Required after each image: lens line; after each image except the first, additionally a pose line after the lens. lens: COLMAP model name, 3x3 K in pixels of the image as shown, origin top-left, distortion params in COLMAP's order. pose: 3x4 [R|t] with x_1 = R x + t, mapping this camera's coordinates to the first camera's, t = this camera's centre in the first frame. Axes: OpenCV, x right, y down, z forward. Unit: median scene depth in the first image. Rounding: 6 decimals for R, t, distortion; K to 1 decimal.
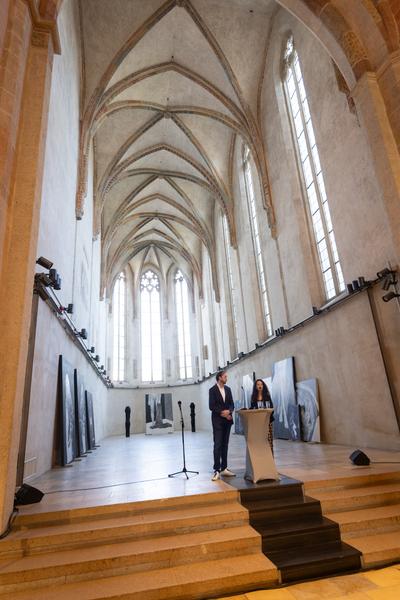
lens RADIAL K [[346.5, 0, 200.0], [0, 346.5, 300.0], [0, 0, 1]] dist [-0.002468, -0.001452]
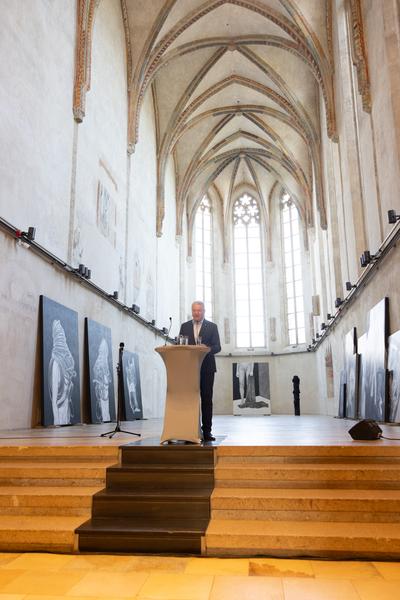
lens RADIAL K [[483.5, 0, 197.5], [0, 483.5, 304.6], [0, 0, 1]] dist [-0.001415, 0.011603]
pose [[0.942685, -0.016274, -0.333287, 0.134539], [0.057334, 0.991855, 0.113734, 0.031797], [0.328722, -0.126324, 0.935940, 0.029806]]
